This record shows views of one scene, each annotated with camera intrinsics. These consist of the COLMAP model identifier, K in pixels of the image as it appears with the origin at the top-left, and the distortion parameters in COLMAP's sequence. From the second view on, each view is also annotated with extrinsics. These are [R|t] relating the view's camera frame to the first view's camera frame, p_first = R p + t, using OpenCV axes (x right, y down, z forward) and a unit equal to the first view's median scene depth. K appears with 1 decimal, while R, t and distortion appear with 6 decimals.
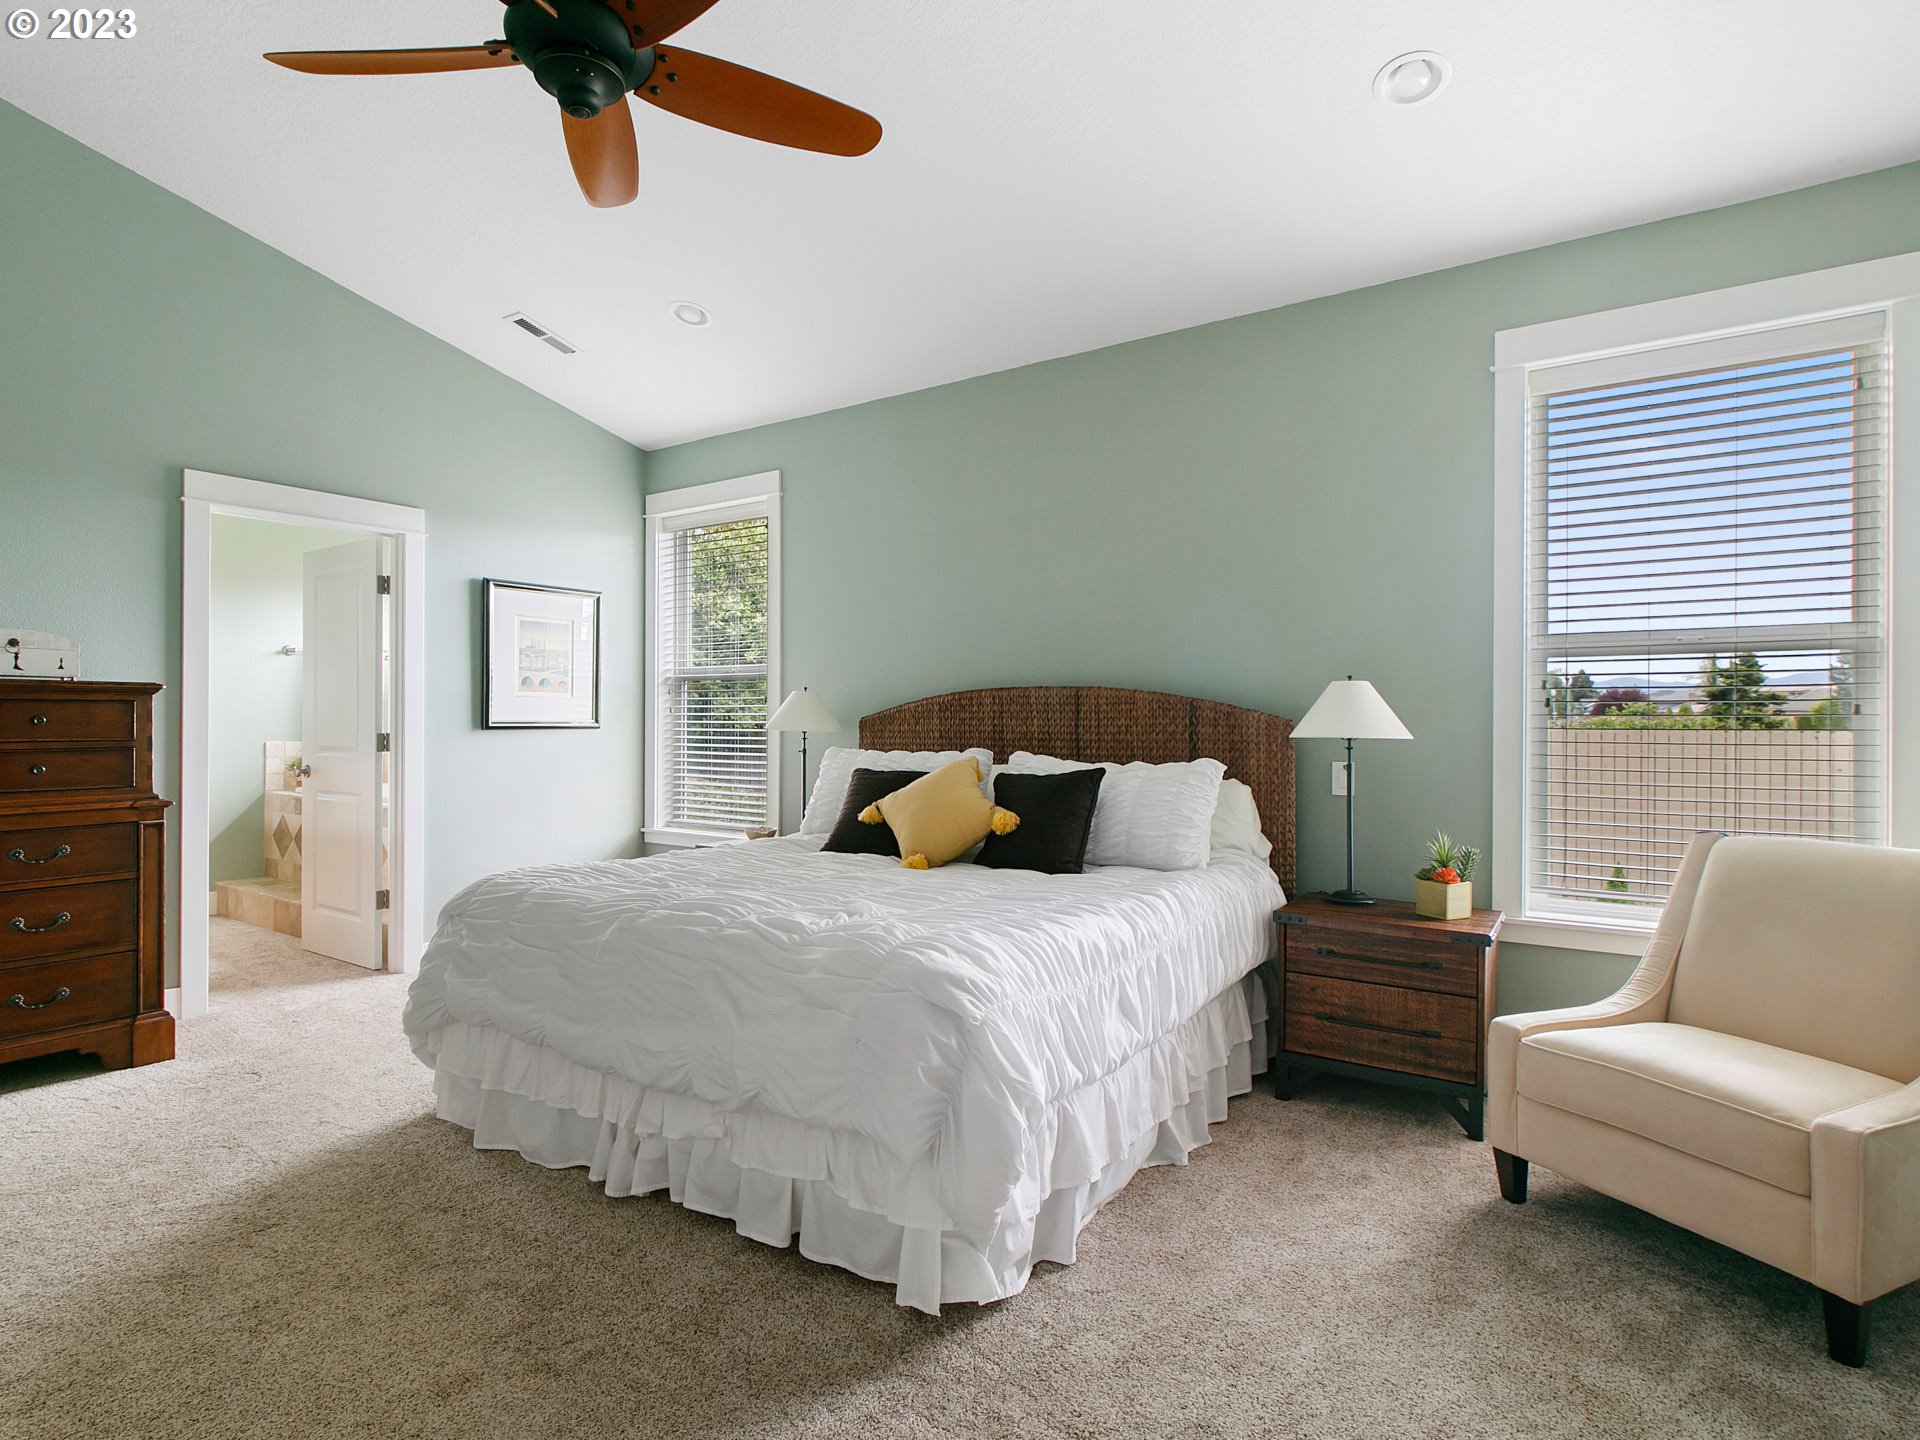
lens RADIAL K [[1016.1, 0, 960.0], [0, 1016.1, 717.3], [0, 0, 1]] dist [0.002492, -0.003011]
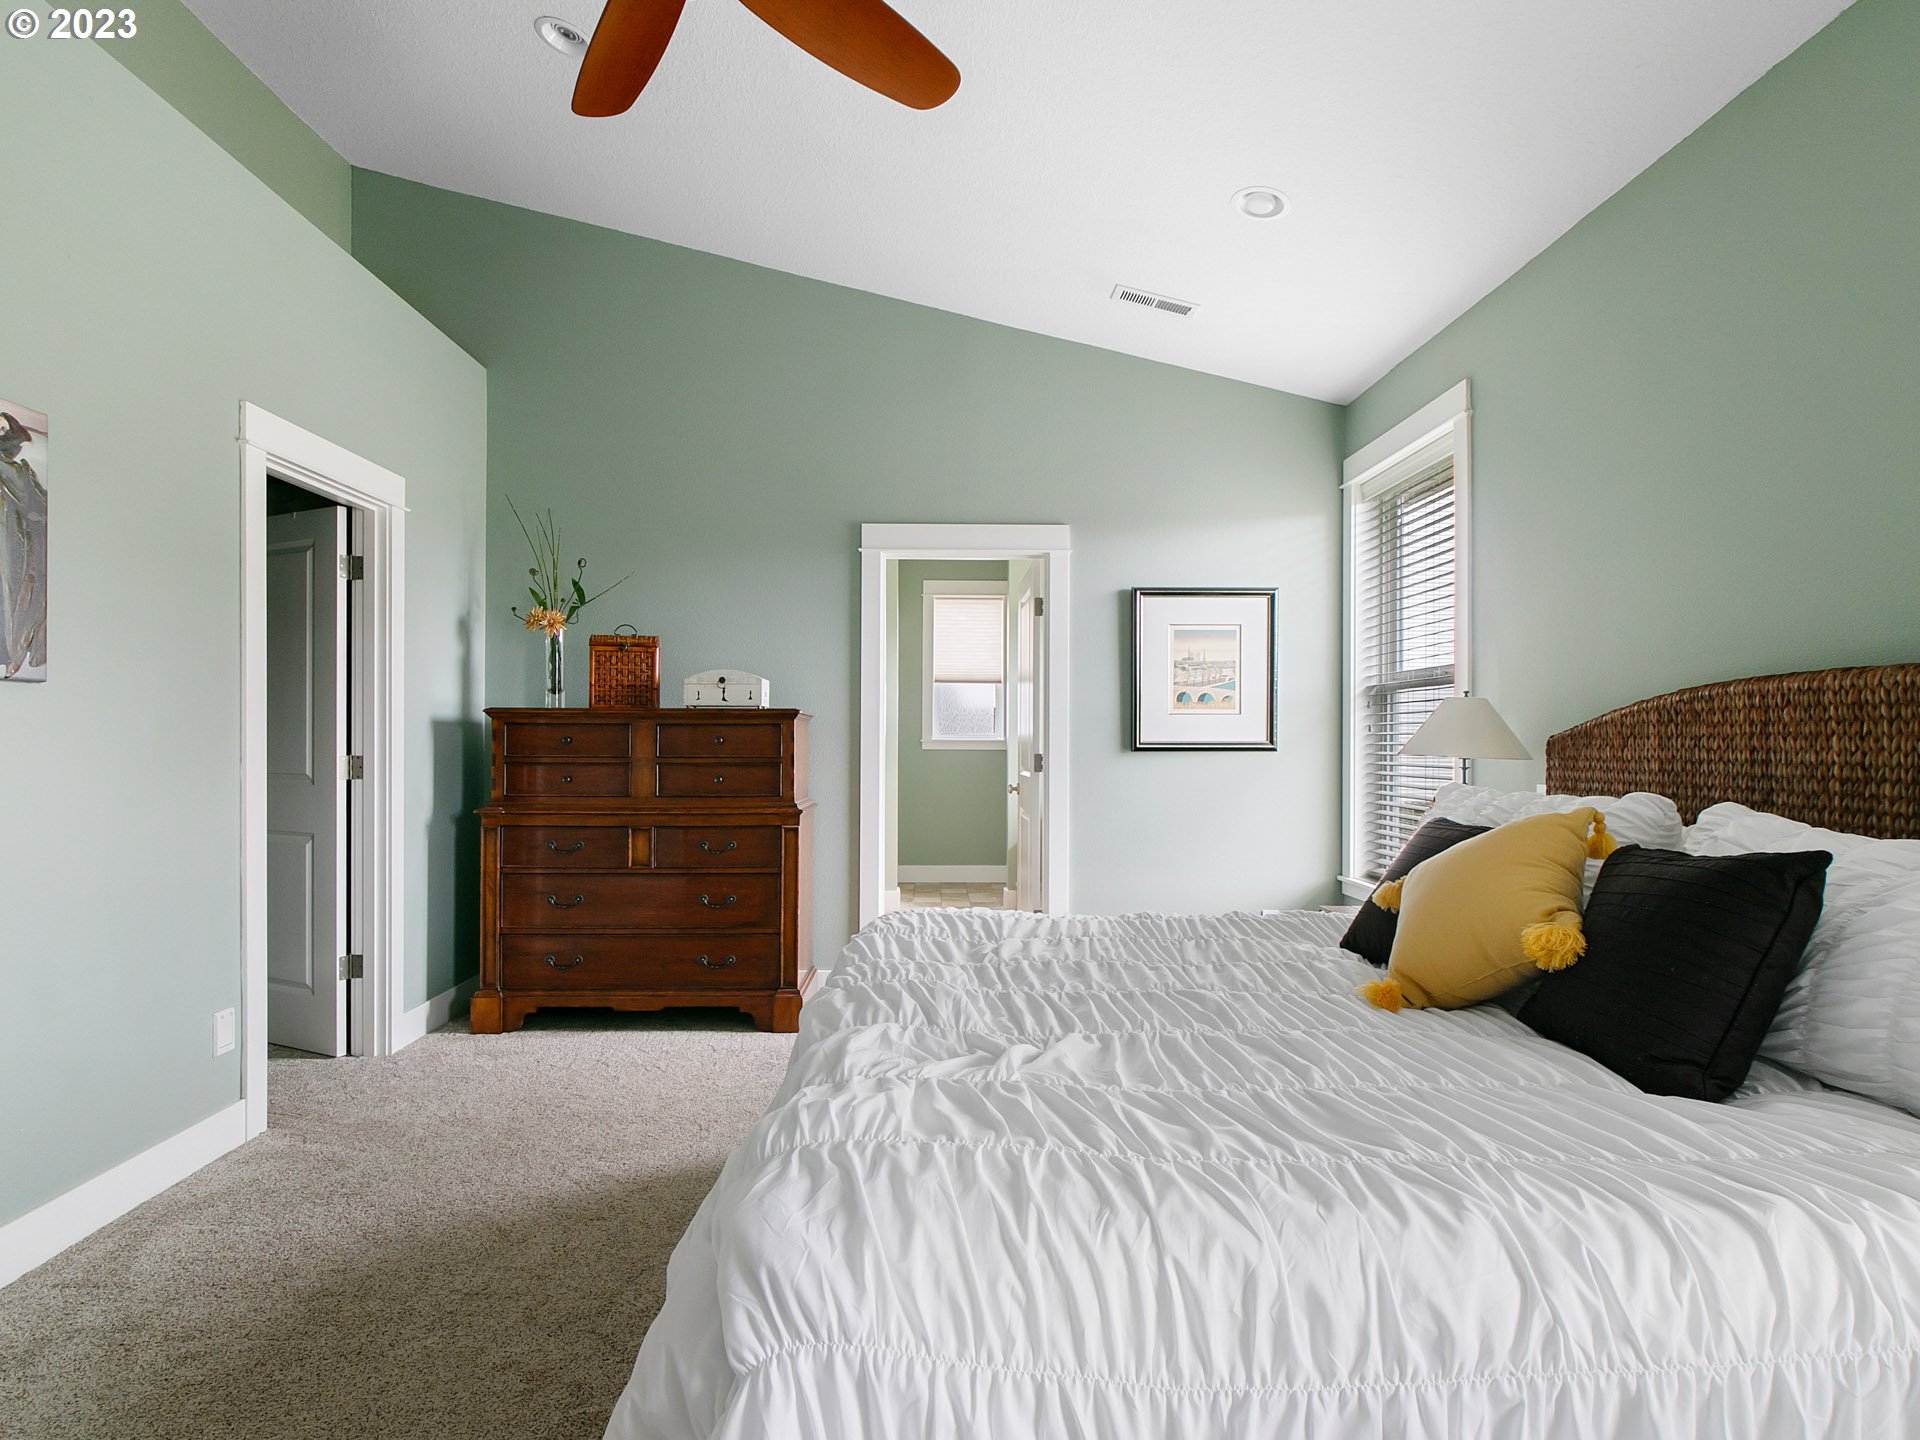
lens RADIAL K [[1016.1, 0, 959.7], [0, 1016.1, 733.3], [0, 0, 1]] dist [0.002492, -0.003011]
pose [[0.579453, -0.006955, -0.814976, 0.216023], [0.001531, 0.999971, -0.007445, 0.002902], [0.815004, 0.003067, 0.579447, 0.371810]]
